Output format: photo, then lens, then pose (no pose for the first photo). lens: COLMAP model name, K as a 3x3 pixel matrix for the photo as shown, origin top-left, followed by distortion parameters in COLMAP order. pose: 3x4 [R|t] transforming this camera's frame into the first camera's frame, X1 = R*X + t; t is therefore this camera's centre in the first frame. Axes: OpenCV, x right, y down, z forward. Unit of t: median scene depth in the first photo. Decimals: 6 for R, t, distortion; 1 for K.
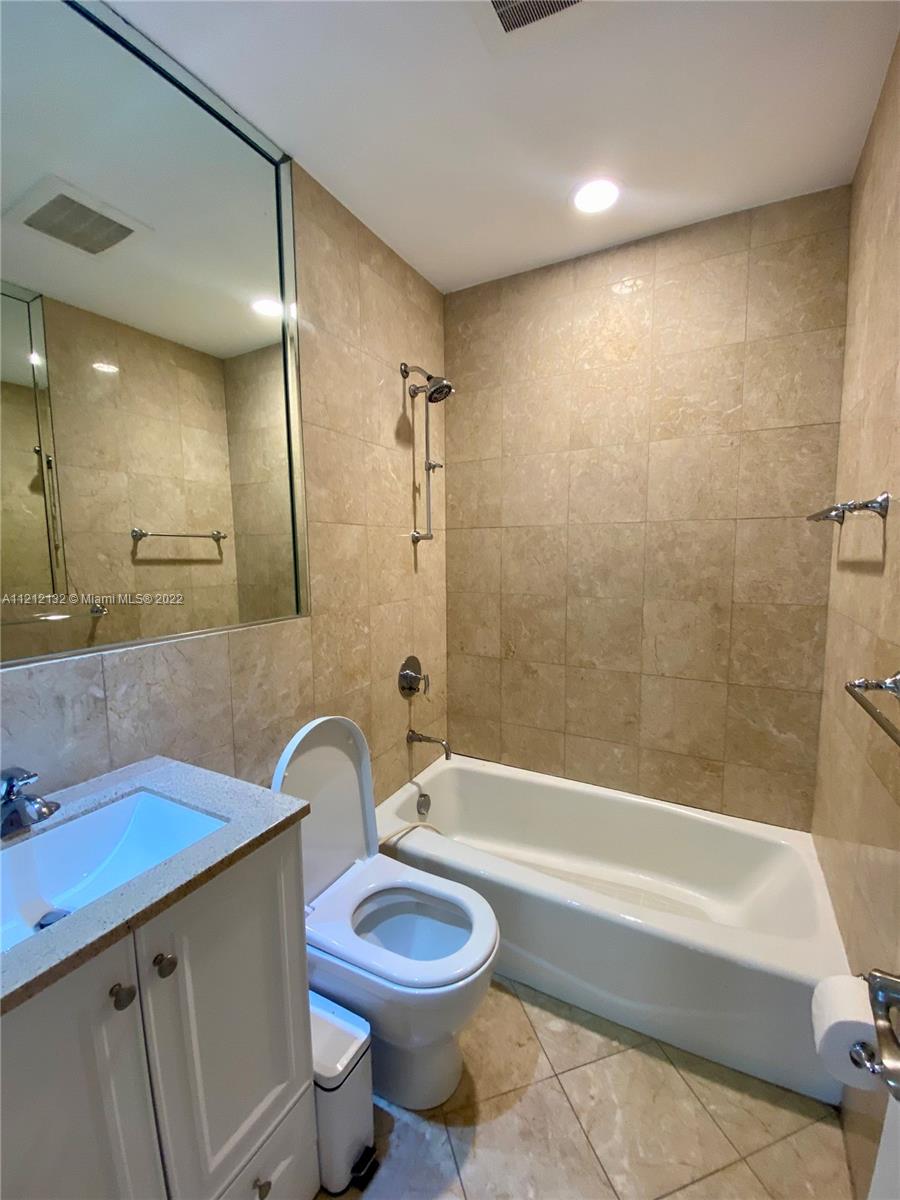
lens RADIAL K [[492.1, 0, 449.5], [0, 492.1, 598.9], [0, 0, 1]] dist [0.024191, -0.020807]
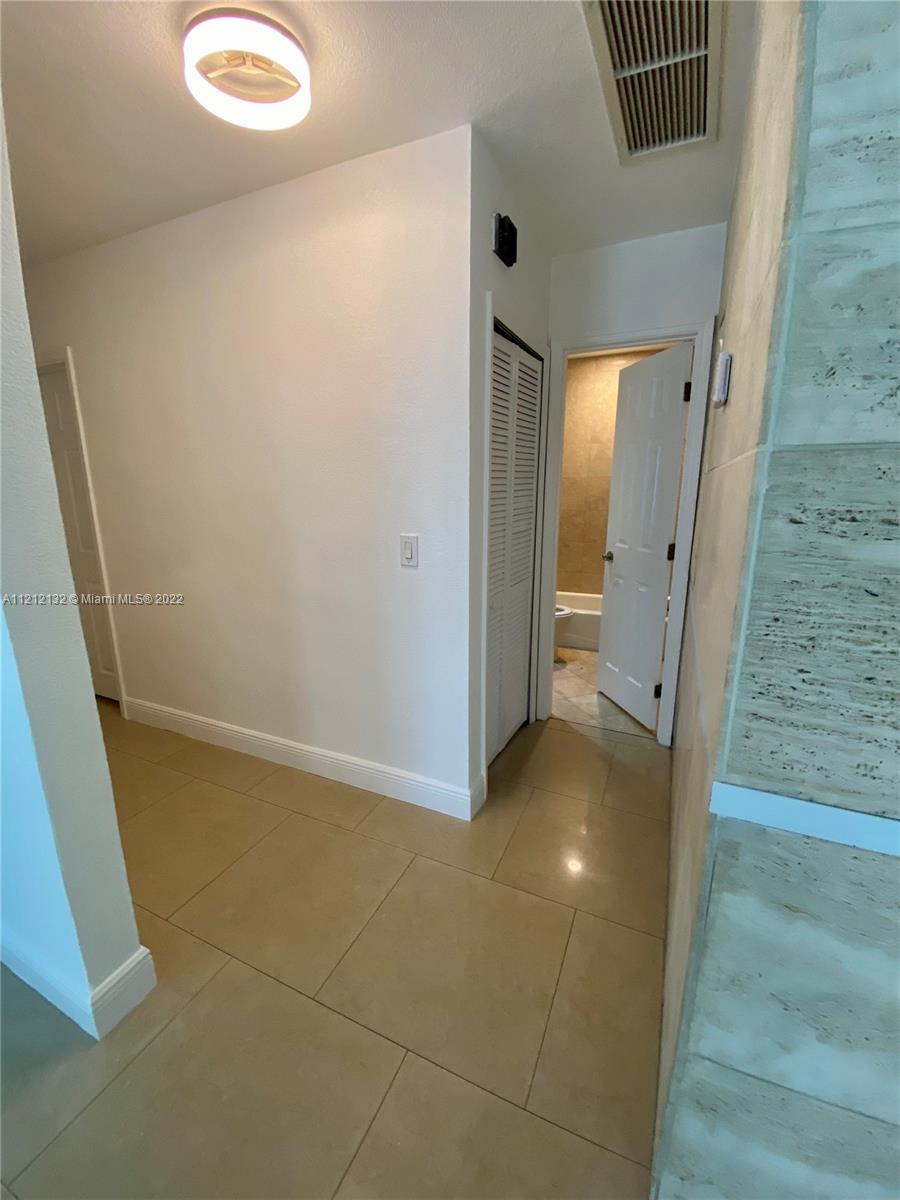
lens RADIAL K [[492.1, 0, 449.5], [0, 492.1, 598.9], [0, 0, 1]] dist [0.024191, -0.020807]
pose [[0.997460, -0.003489, 0.071147, -0.554957], [-0.005690, 0.991705, 0.128406, 0.113299], [-0.071005, -0.128484, 0.989166, -1.260493]]
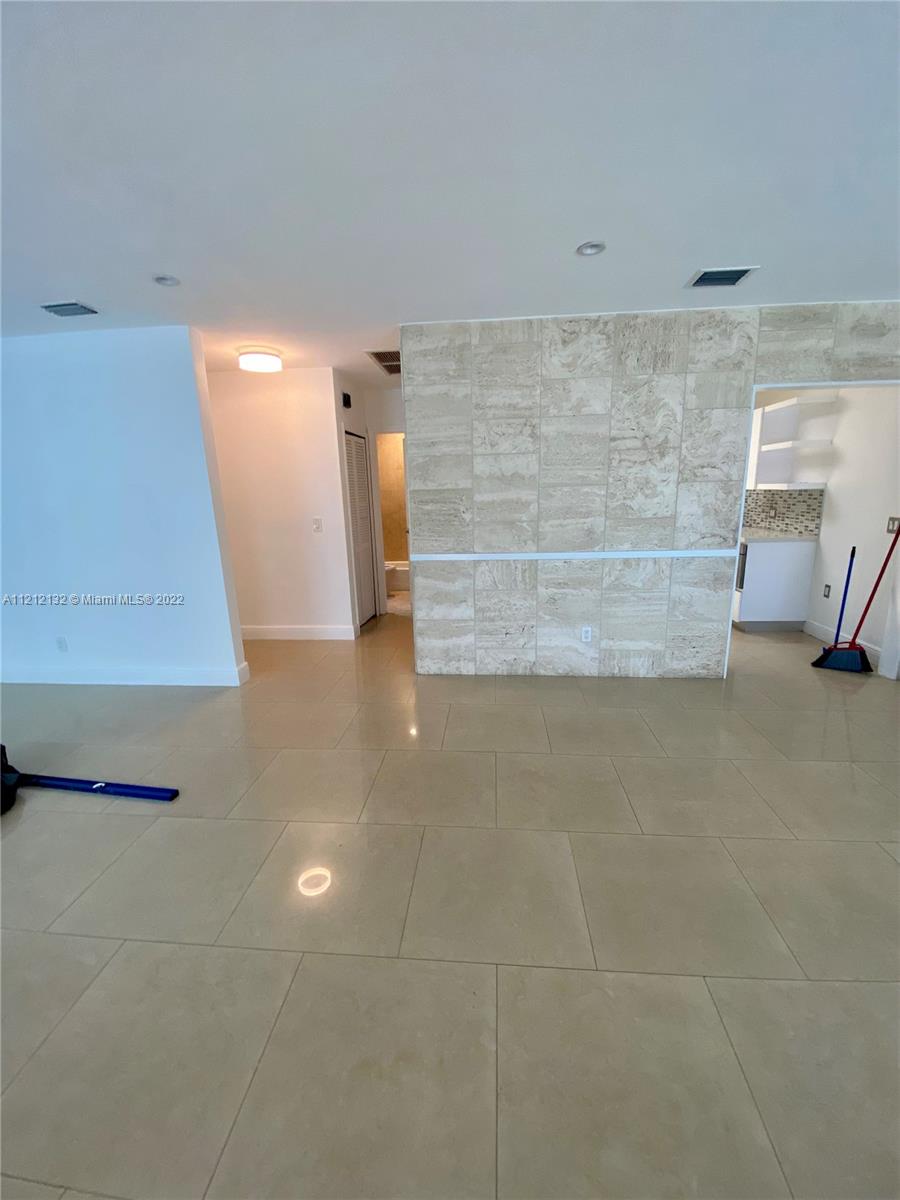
lens RADIAL K [[486.8, 0, 458.5], [0, 486.8, 606.3], [0, 0, 1]] dist [0.010347, -0.000187]
pose [[0.910155, -0.100548, 0.401880, -0.869652], [0.047883, 0.989129, 0.139033, 0.220250], [-0.411491, -0.107298, 0.905076, -2.466452]]
